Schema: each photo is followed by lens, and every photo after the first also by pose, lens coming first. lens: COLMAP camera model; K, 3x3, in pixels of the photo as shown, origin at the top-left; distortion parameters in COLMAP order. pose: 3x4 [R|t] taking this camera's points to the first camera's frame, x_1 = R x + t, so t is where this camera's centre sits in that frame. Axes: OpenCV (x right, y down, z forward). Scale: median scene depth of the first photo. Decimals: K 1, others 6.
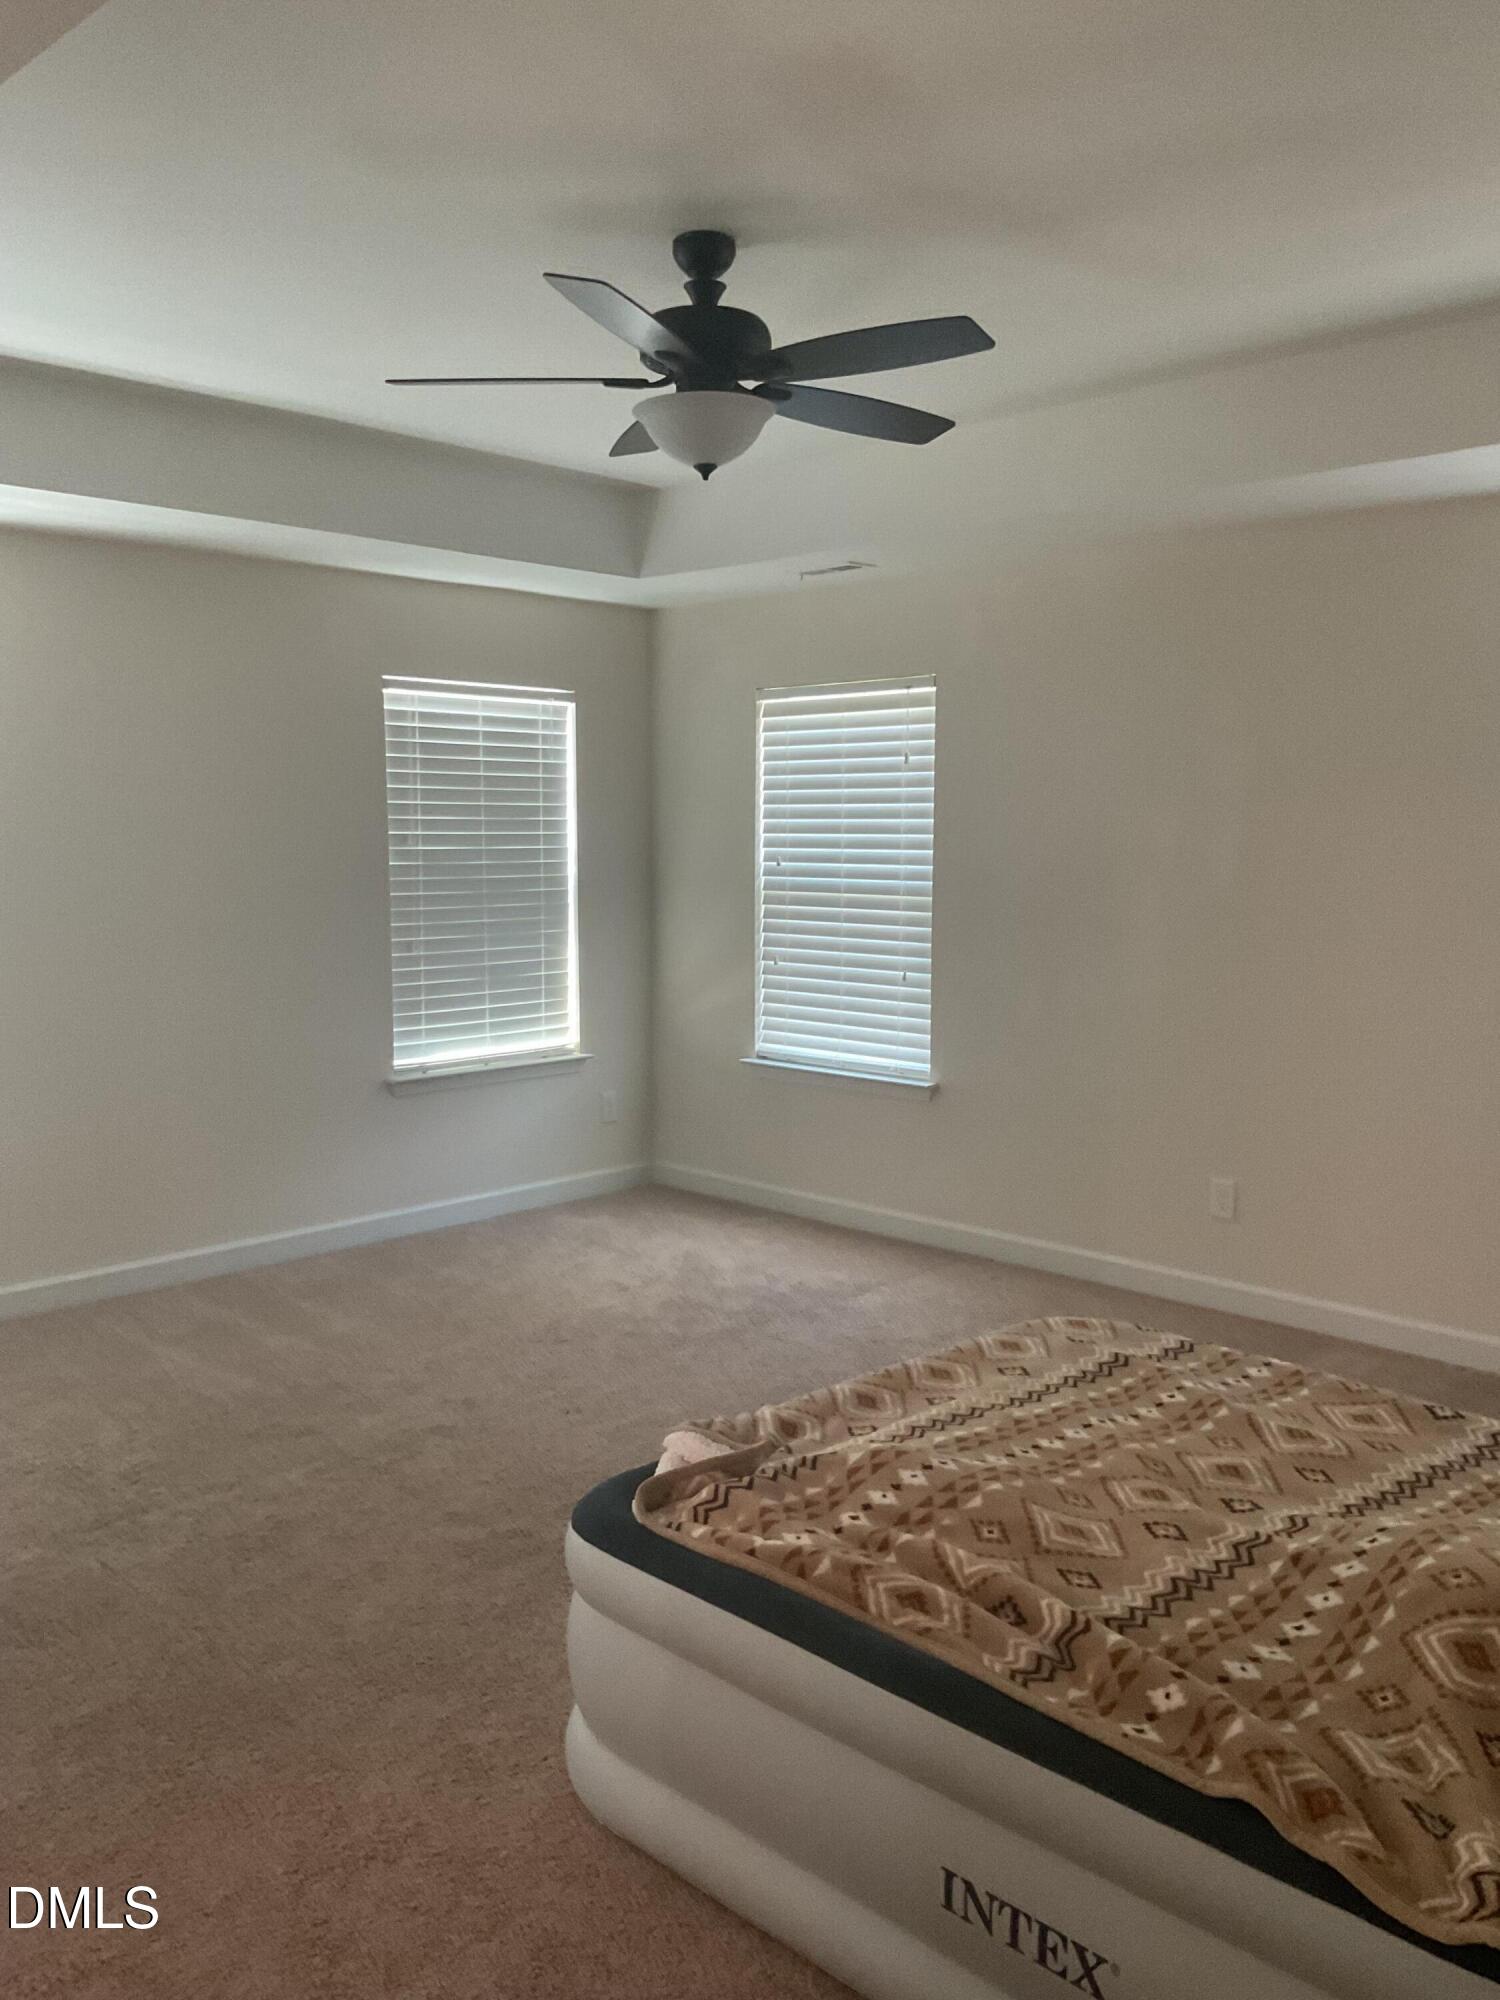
lens RADIAL K [[1677.4, 0, 750.0], [0, 1677.4, 1000.0], [0, 0, 1]] dist [0.120876, -0.214100]
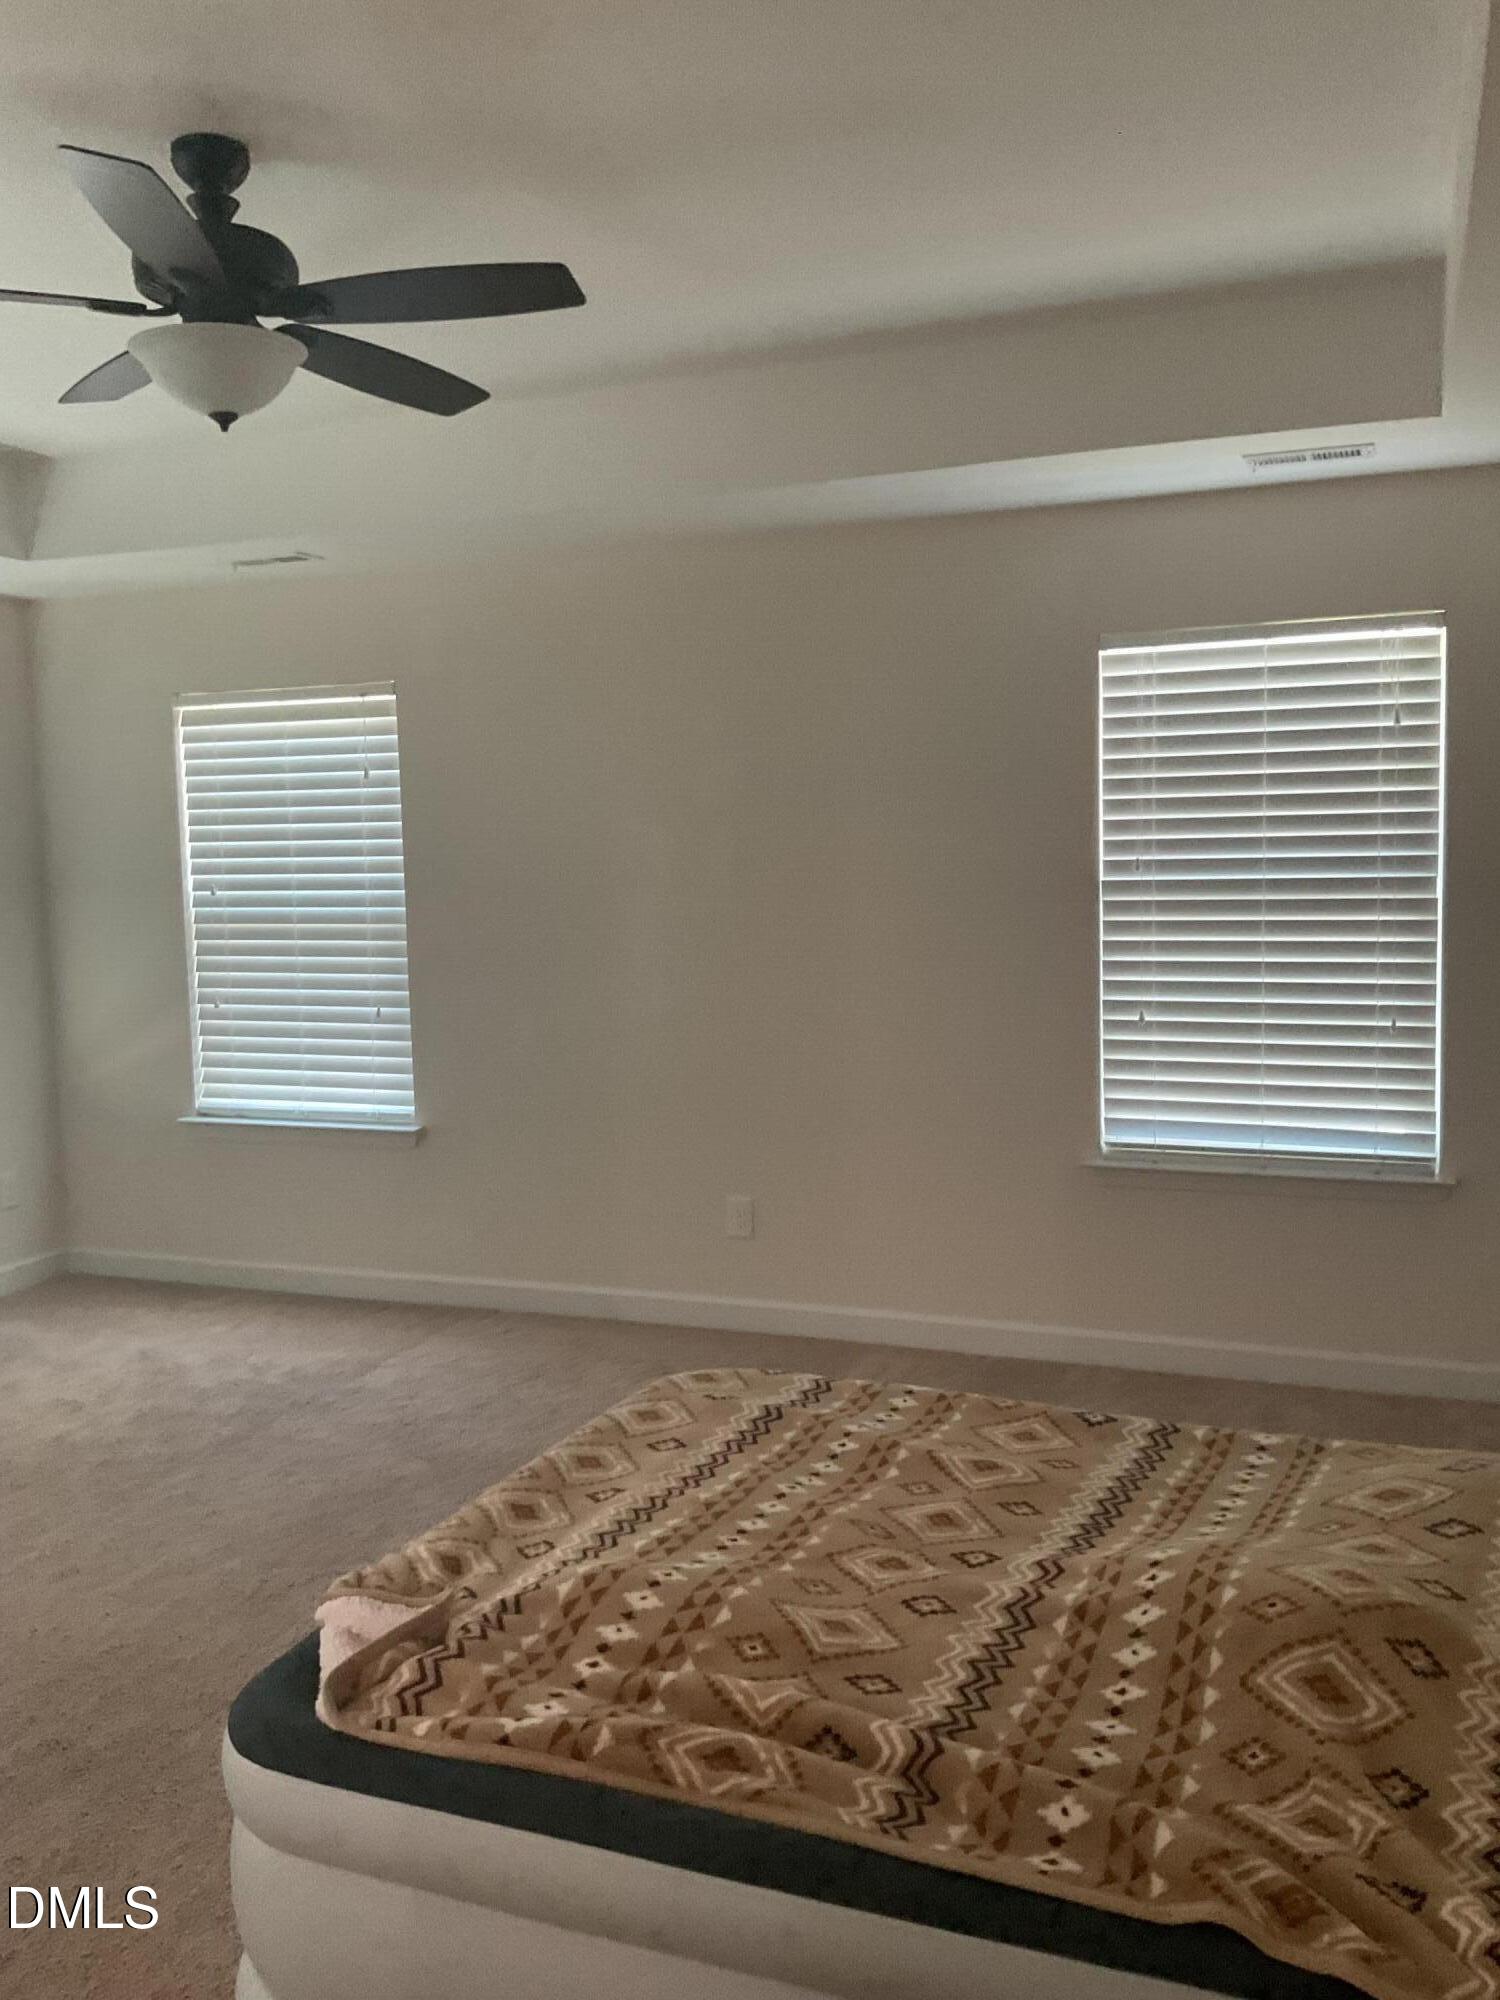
lens RADIAL K [[1677.4, 0, 750.0], [0, 1677.4, 1000.0], [0, 0, 1]] dist [0.120876, -0.214100]
pose [[0.919295, -0.059989, 0.388970, -0.157036], [0.064898, 0.997892, 0.000520, -0.016372], [-0.388181, 0.024765, 0.921250, 0.166514]]
